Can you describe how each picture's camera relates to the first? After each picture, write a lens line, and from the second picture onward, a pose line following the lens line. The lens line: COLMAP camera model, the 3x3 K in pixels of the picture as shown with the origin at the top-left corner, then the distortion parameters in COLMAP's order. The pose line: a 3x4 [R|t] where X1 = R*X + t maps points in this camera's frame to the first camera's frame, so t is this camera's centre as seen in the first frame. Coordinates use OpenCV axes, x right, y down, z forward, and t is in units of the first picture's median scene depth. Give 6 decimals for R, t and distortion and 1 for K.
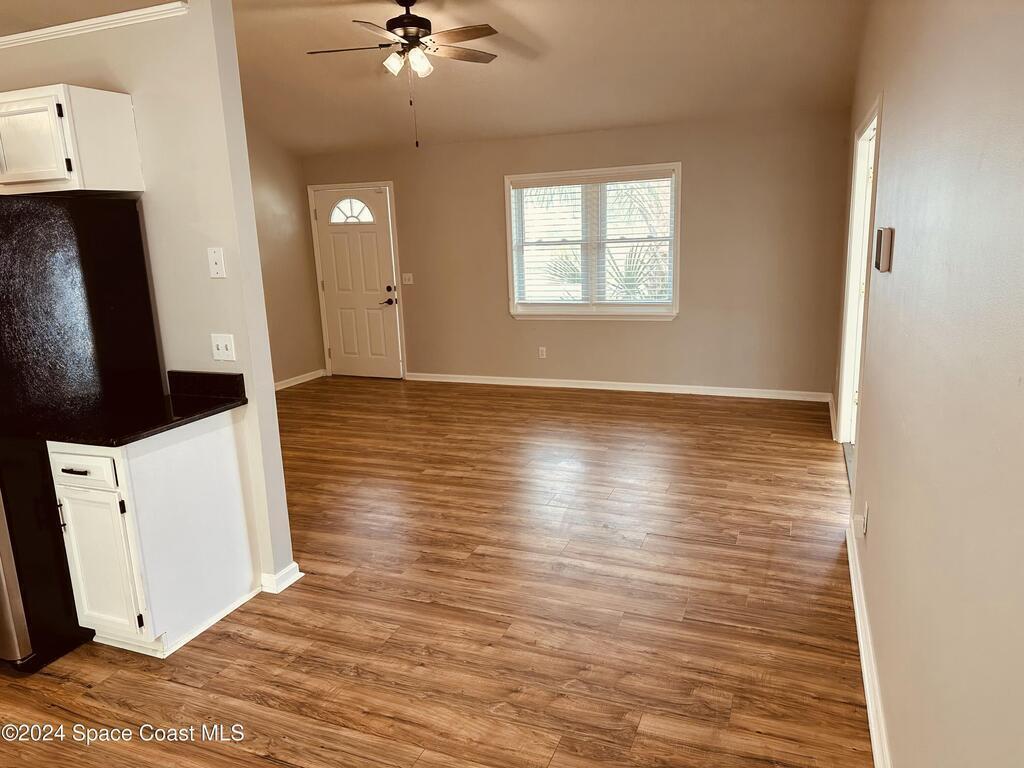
lens RADIAL K [[726.0, 0, 512.0], [0, 726.0, 384.0], [0, 0, 1]] dist [0.123498, -0.004112]
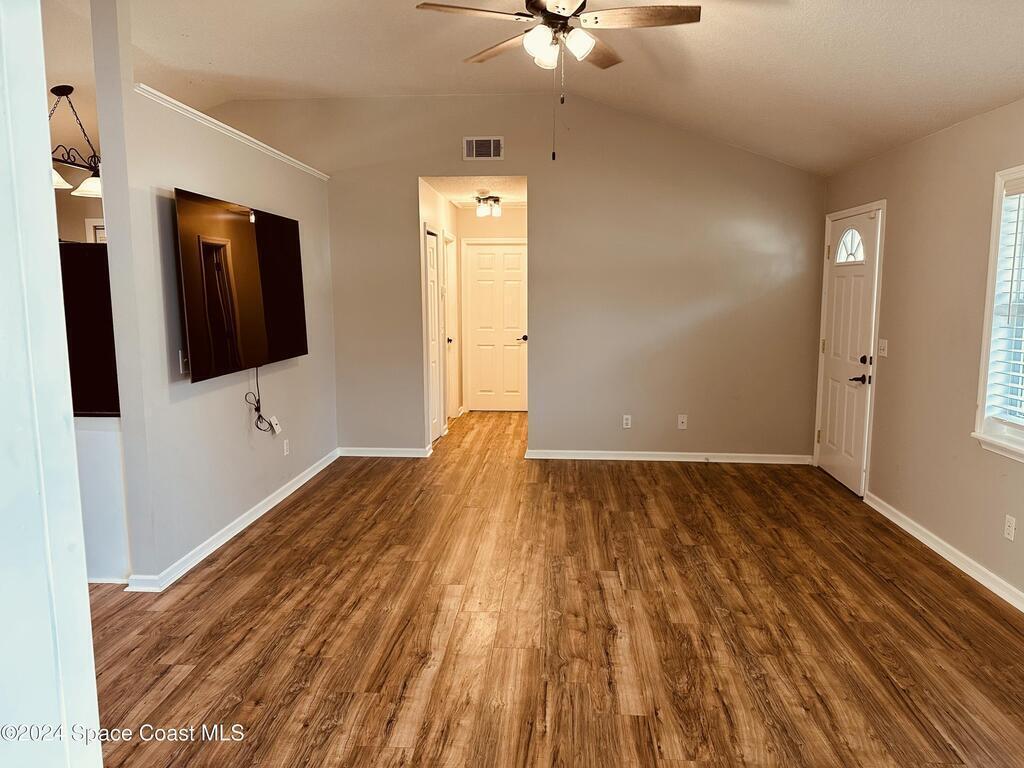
lens RADIAL K [[716.1, 0, 498.5], [0, 716.1, 383.8], [0, 0, 1]] dist [0.031286, -0.025770]
pose [[0.297058, 0.163809, -0.940704, 0.555926], [-0.211621, 0.971970, 0.102427, -0.167931], [0.931114, 0.168646, 0.323396, 0.763601]]
